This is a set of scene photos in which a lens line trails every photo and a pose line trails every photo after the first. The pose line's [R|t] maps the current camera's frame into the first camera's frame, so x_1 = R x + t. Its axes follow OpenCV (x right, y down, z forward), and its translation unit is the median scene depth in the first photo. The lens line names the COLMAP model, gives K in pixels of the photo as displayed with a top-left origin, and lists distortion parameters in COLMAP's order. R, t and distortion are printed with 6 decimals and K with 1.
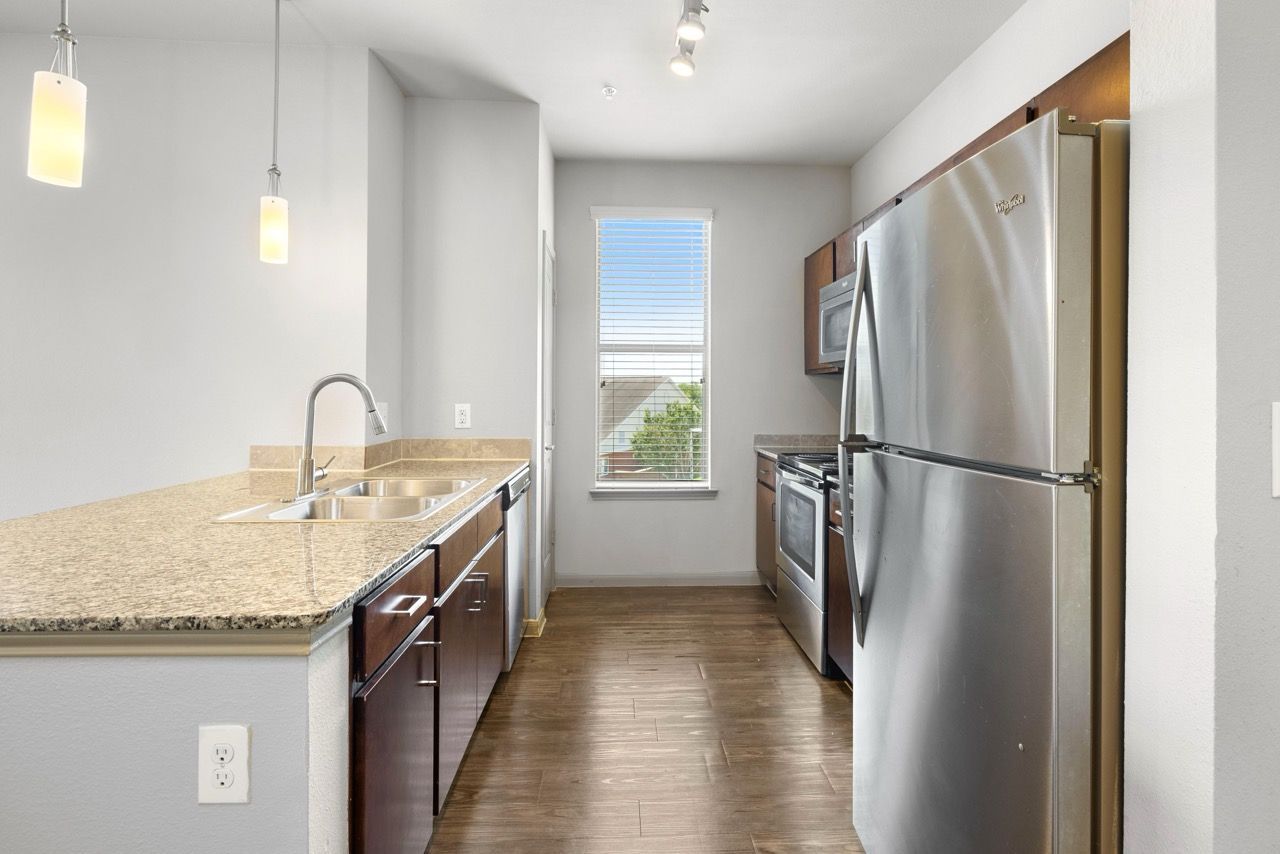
lens RADIAL K [[601.1, 0, 651.0], [0, 601.1, 394.6], [0, 0, 1]] dist [-0.010104, 0.000536]
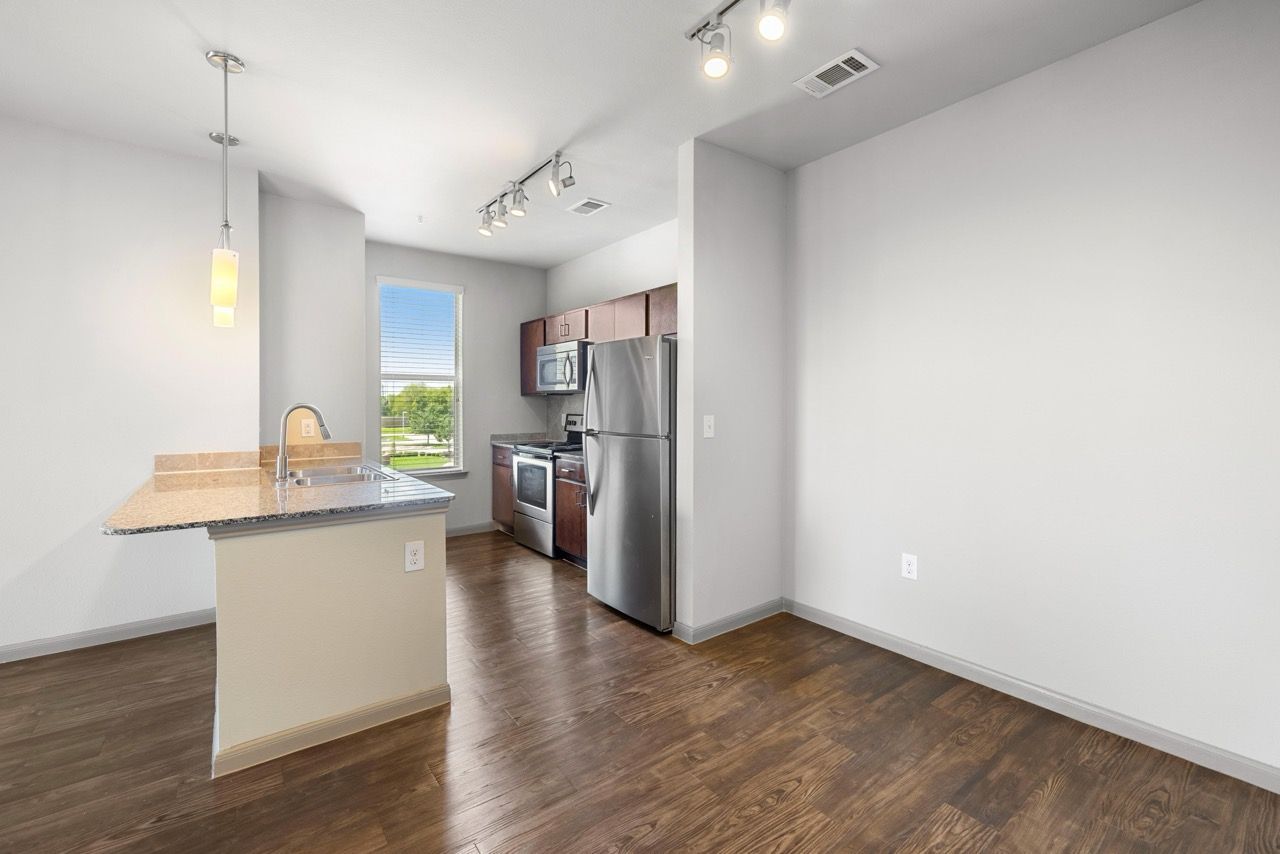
lens RADIAL K [[550.4, 0, 645.5], [0, 550.4, 399.0], [0, 0, 1]] dist [-0.001877, 0.000081]
pose [[0.820497, -0.001704, 0.571649, -0.465638], [0.004085, 0.999987, -0.002883, -0.029990], [-0.571636, 0.004701, 0.820494, -0.600164]]
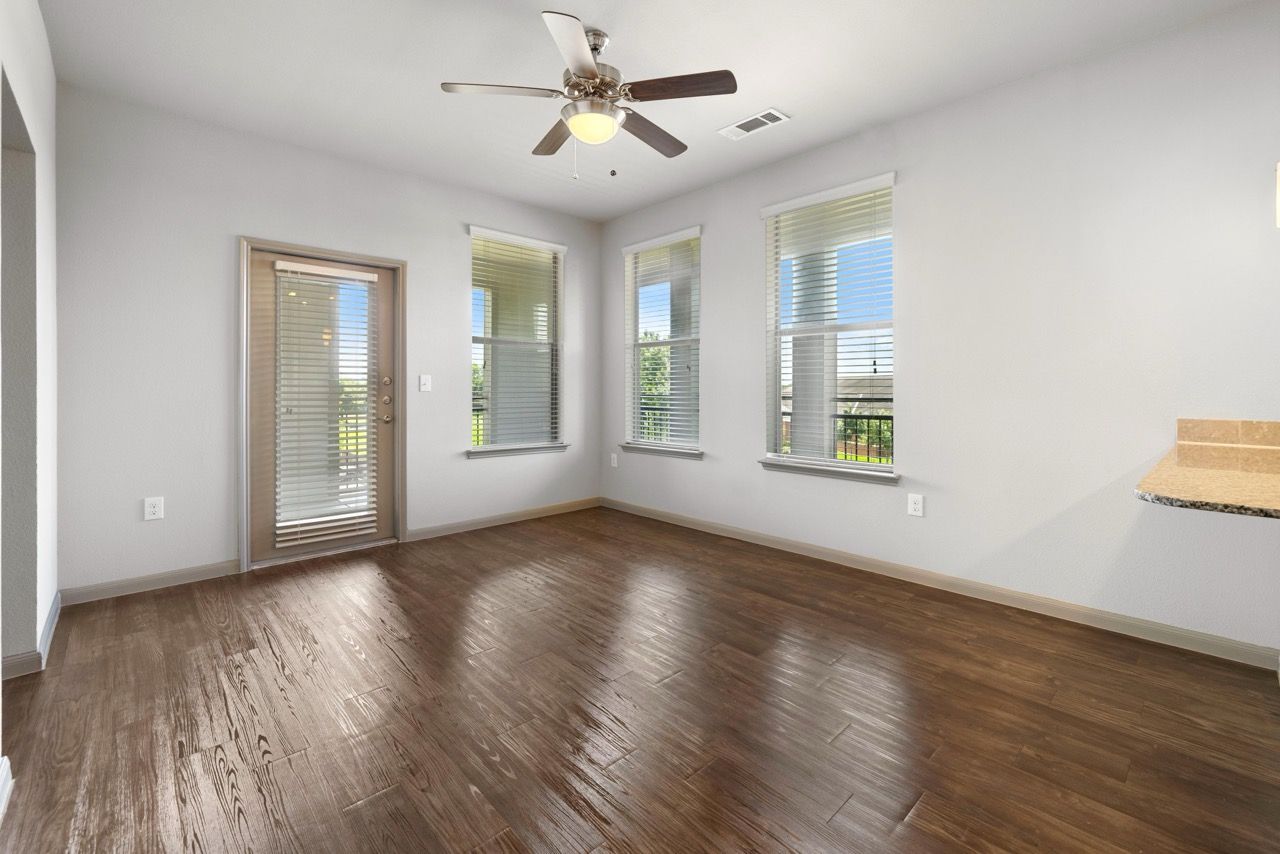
lens RADIAL K [[550.4, 0, 638.9], [0, 550.4, 390.8], [0, 0, 1]] dist [-0.001877, 0.000081]
pose [[0.654607, -0.004103, -0.755958, -0.550973], [0.002060, 0.999991, -0.003644, 0.037955], [0.755967, 0.000828, 0.654610, -0.313492]]
